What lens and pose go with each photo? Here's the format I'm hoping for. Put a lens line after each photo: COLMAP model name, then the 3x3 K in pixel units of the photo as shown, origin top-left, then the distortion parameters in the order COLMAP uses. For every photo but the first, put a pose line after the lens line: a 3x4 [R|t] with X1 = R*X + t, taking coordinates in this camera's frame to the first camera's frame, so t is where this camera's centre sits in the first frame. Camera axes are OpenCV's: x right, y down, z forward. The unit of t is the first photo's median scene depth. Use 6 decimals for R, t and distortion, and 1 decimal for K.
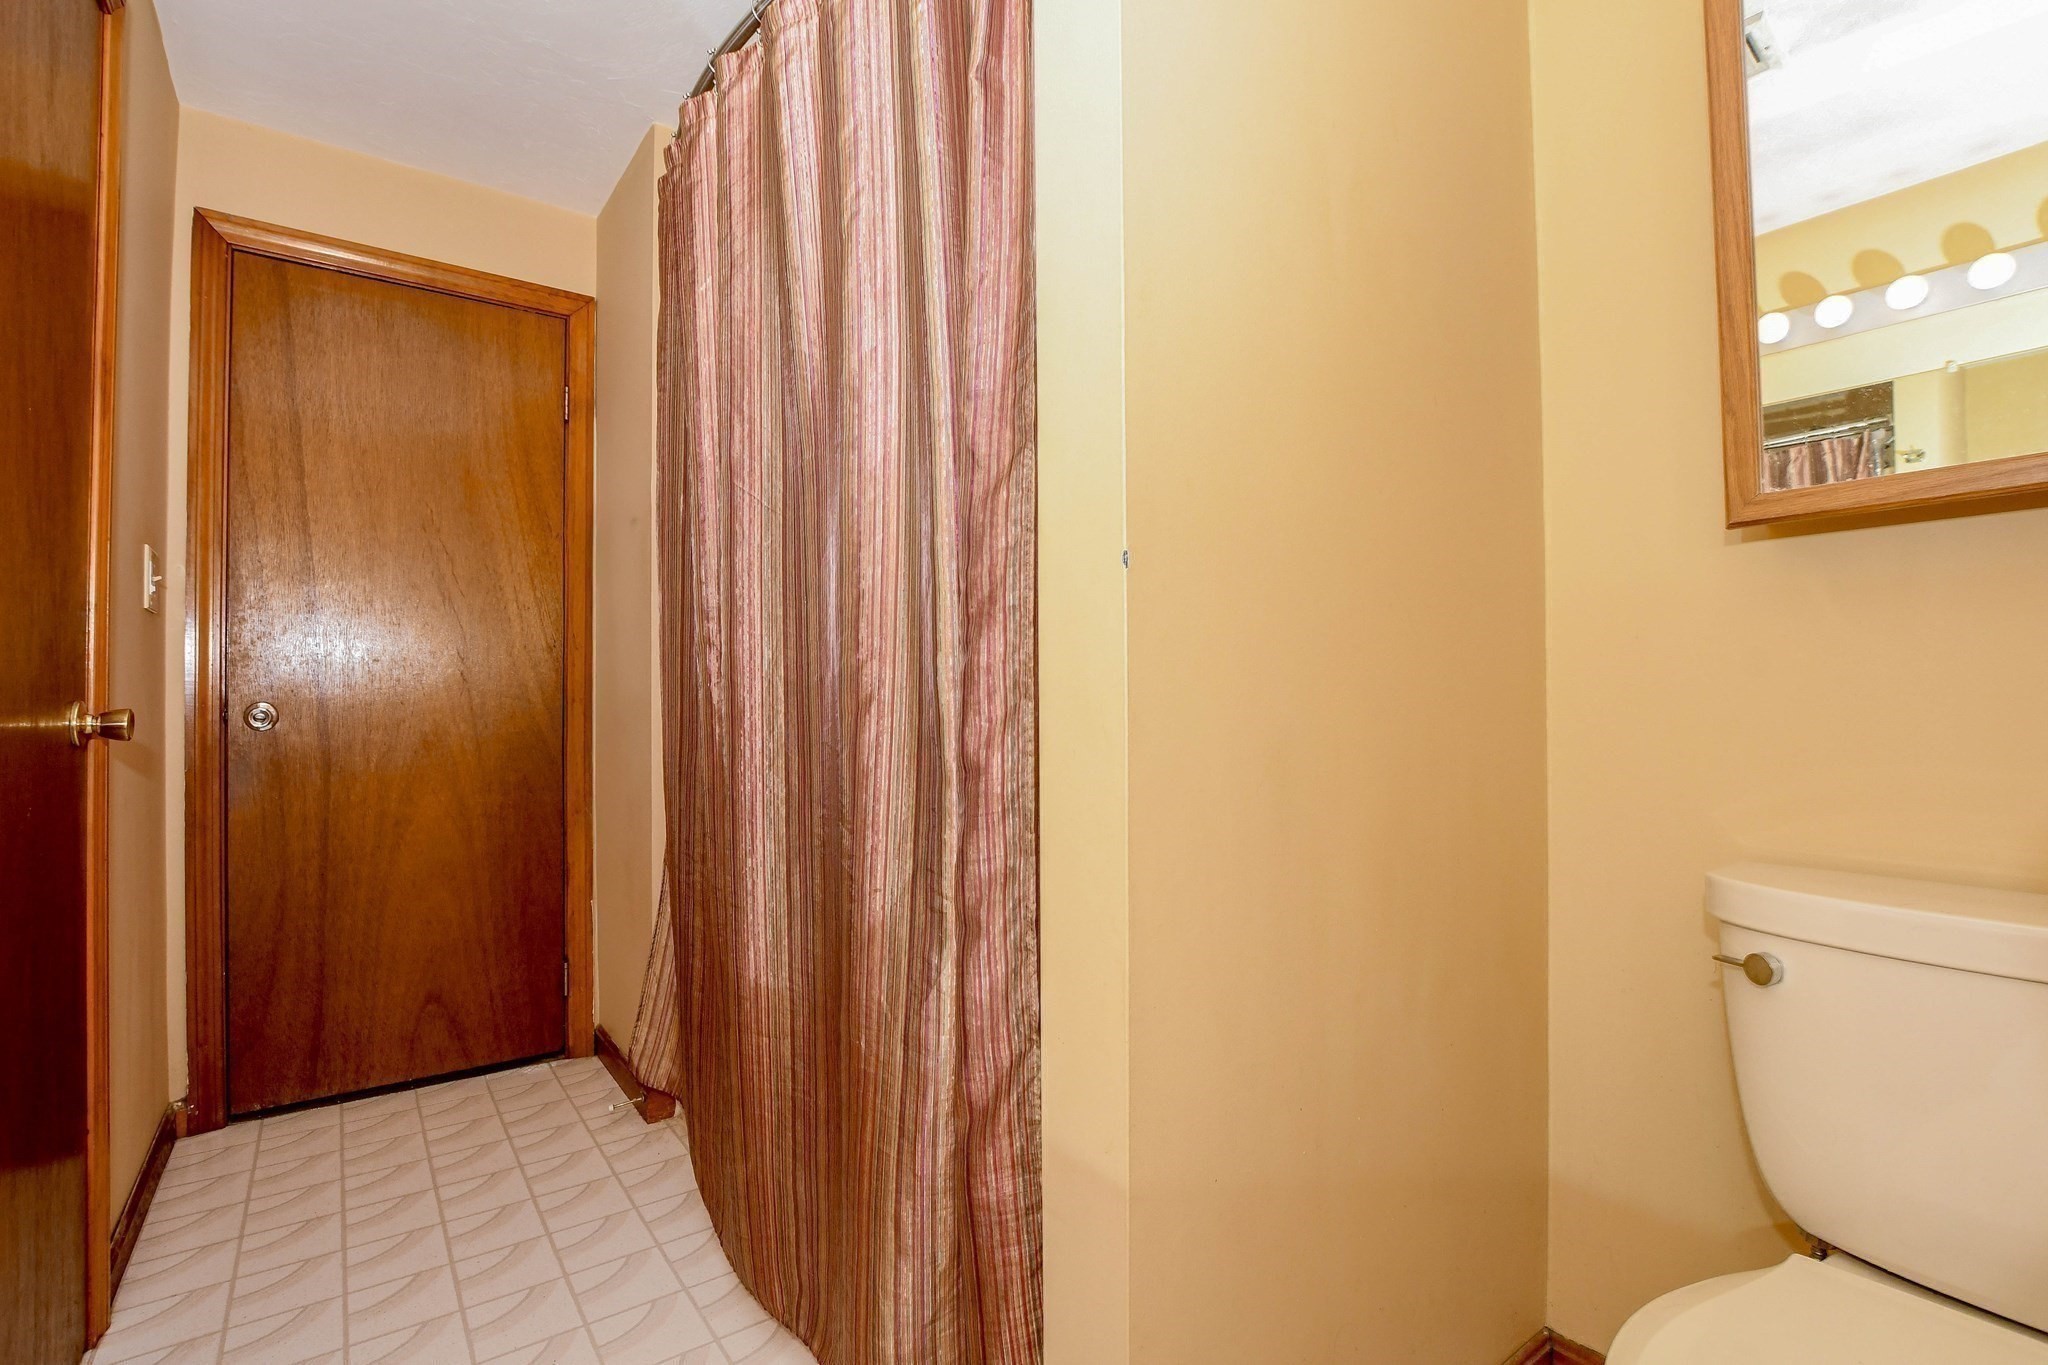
lens RADIAL K [[927.6, 0, 1019.7], [0, 927.6, 681.0], [0, 0, 1]] dist [-0.037622, 0.007484]
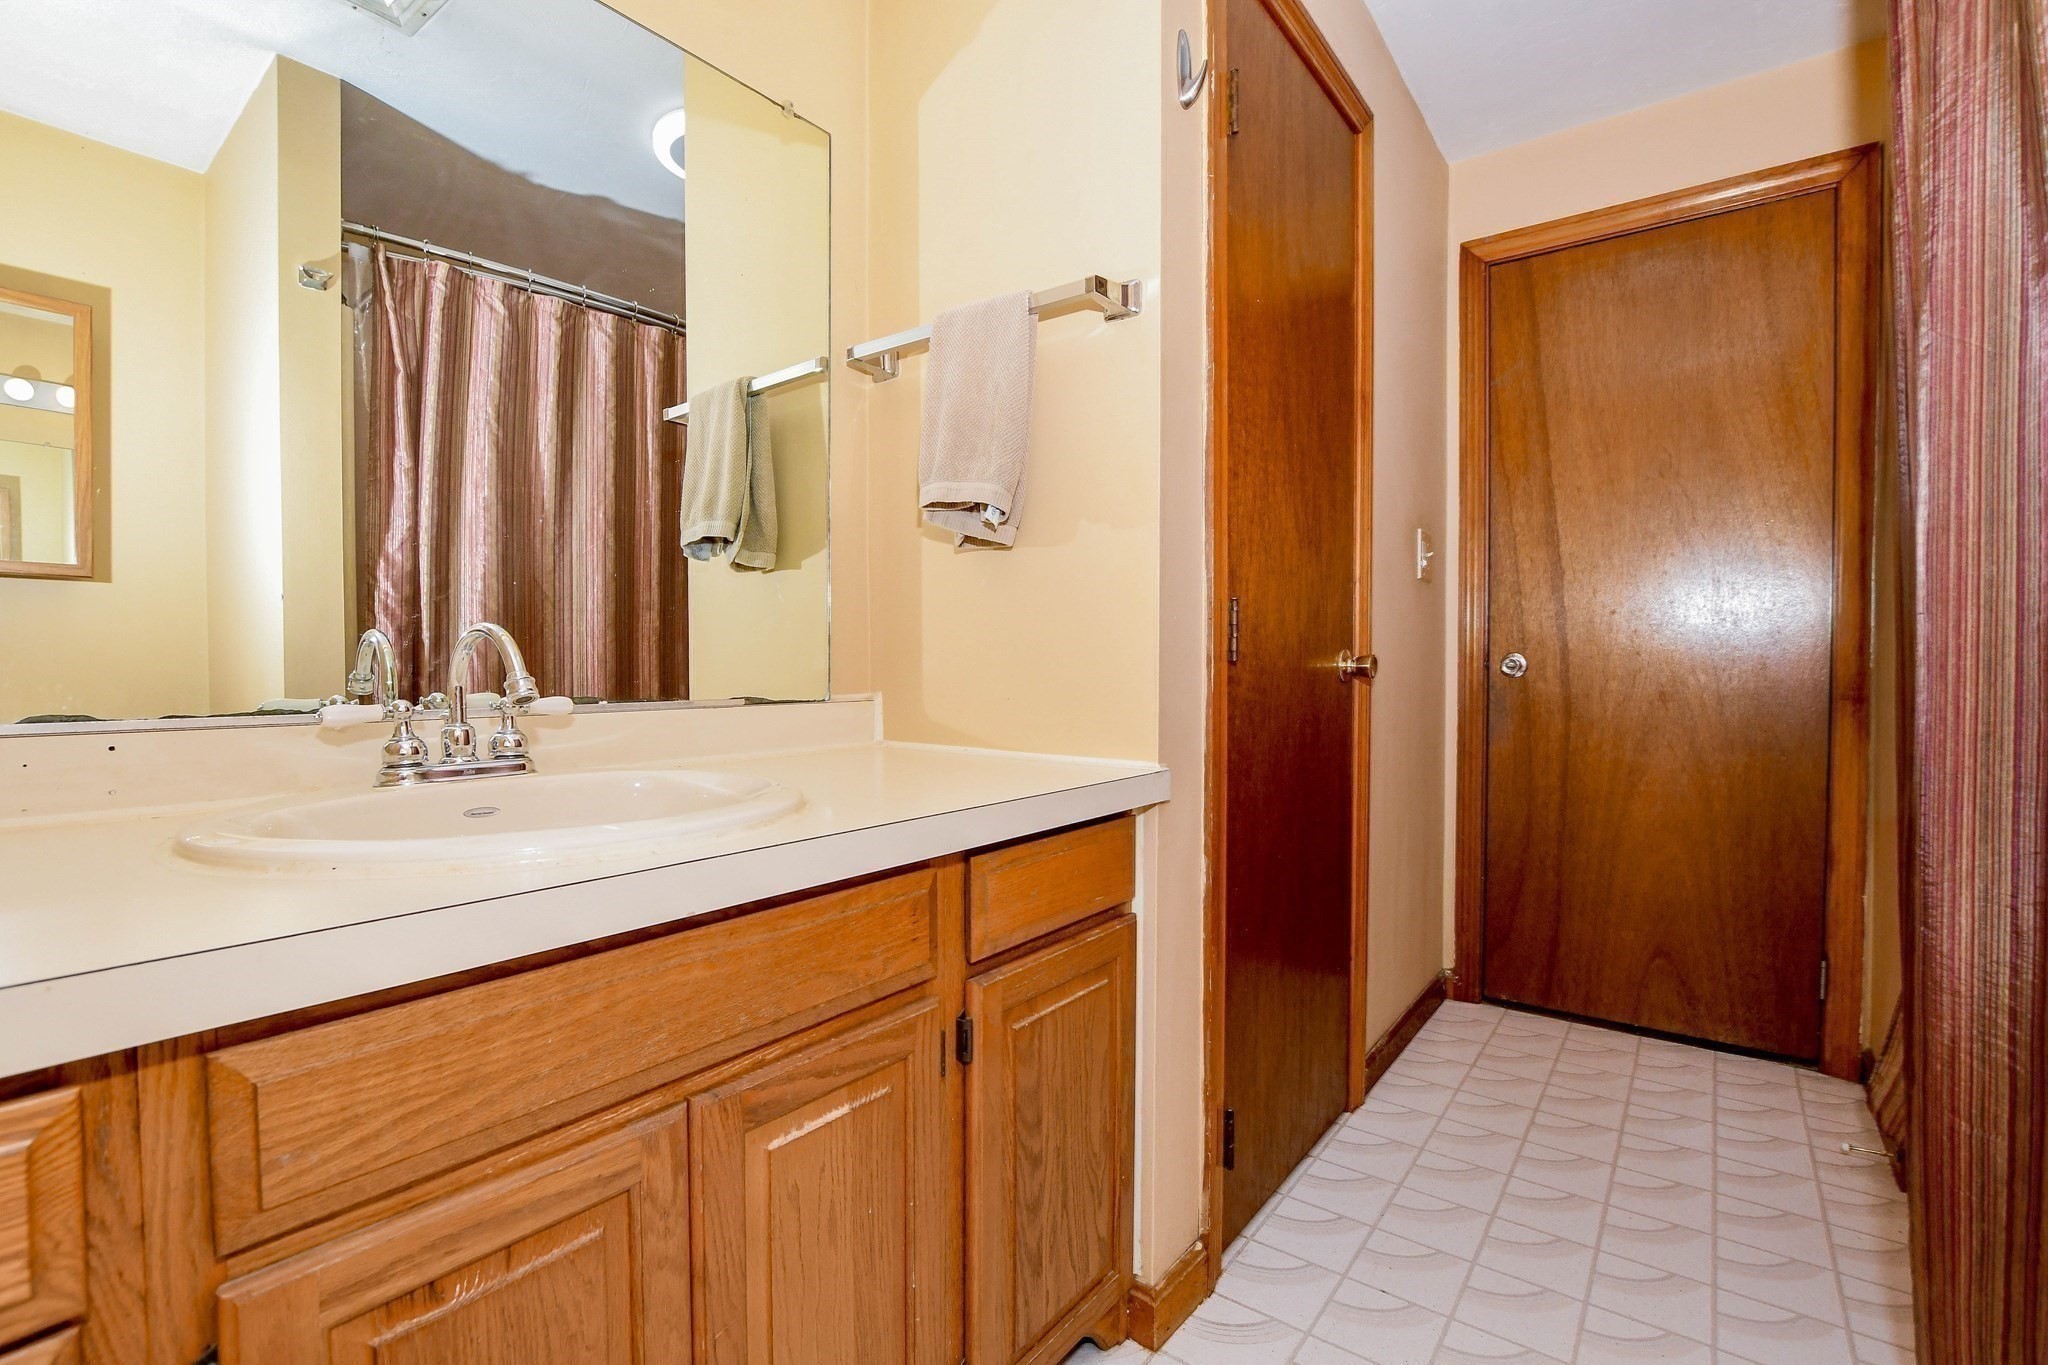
lens RADIAL K [[903.7, 0, 1017.0], [0, 903.7, 684.1], [0, 0, 1]] dist [-0.032144, 0.005166]
pose [[0.273262, 0.028847, -0.961507, 0.084406], [0.020510, 0.999148, 0.035805, 0.008938], [0.961721, -0.029504, 0.272437, 0.077930]]
